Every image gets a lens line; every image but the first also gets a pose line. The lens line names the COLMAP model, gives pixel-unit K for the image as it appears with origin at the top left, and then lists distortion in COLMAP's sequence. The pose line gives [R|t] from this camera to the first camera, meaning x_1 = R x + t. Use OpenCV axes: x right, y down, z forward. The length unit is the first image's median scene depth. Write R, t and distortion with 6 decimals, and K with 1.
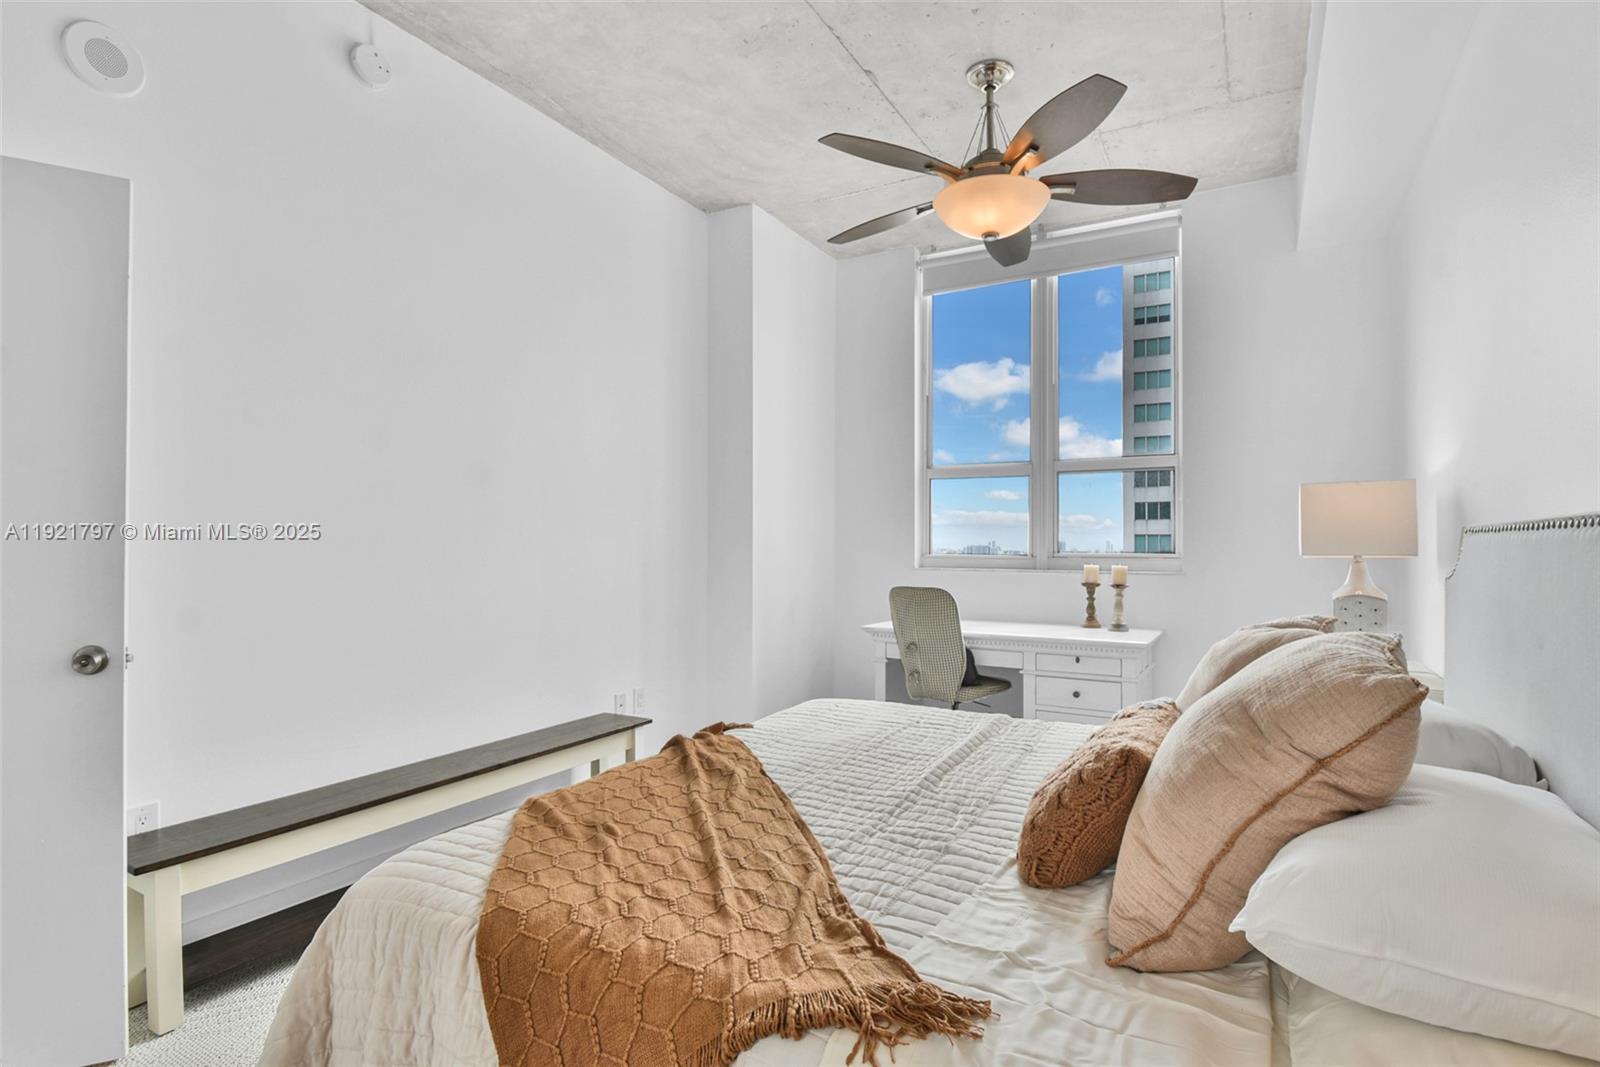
lens RADIAL K [[799.3, 0, 799.4], [0, 799.3, 547.7], [0, 0, 1]] dist [0.019022, -0.034493]
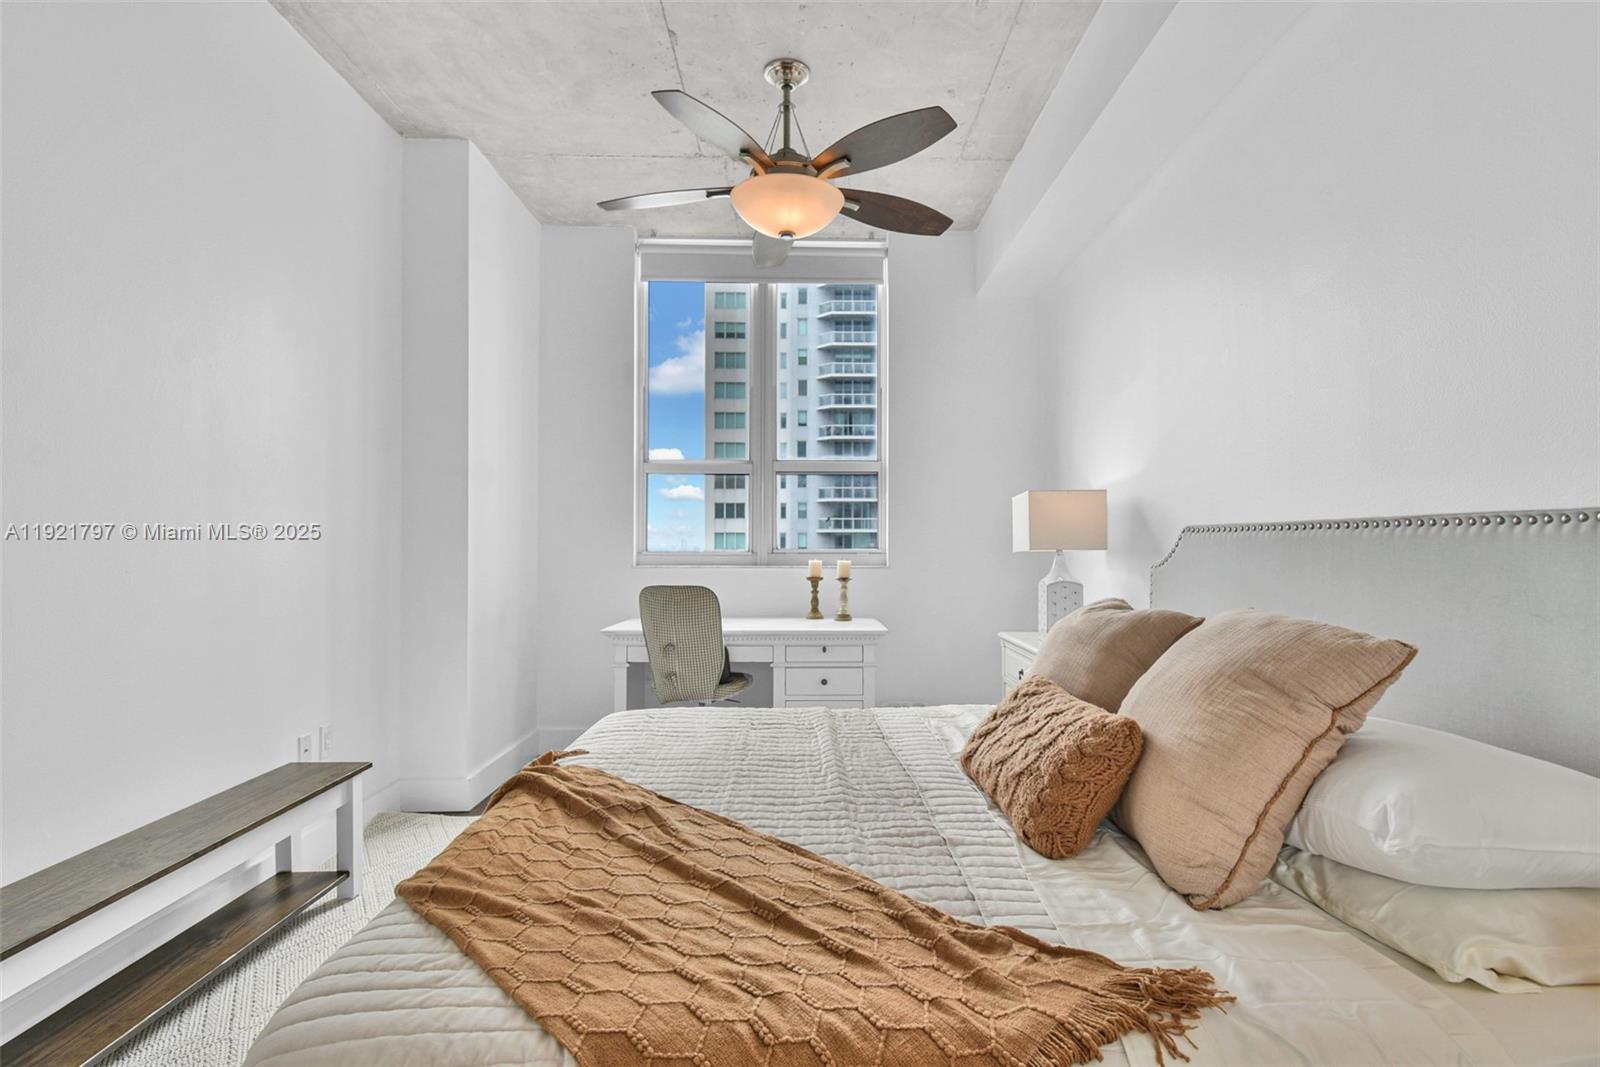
lens RADIAL K [[799.3, 0, 799.4], [0, 799.3, 547.7], [0, 0, 1]] dist [0.019022, -0.034493]
pose [[0.859201, -0.004809, 0.511616, -0.256327], [0.003101, 0.999986, 0.004192, 0.000512], [-0.511629, -0.002015, 0.859204, 0.120199]]
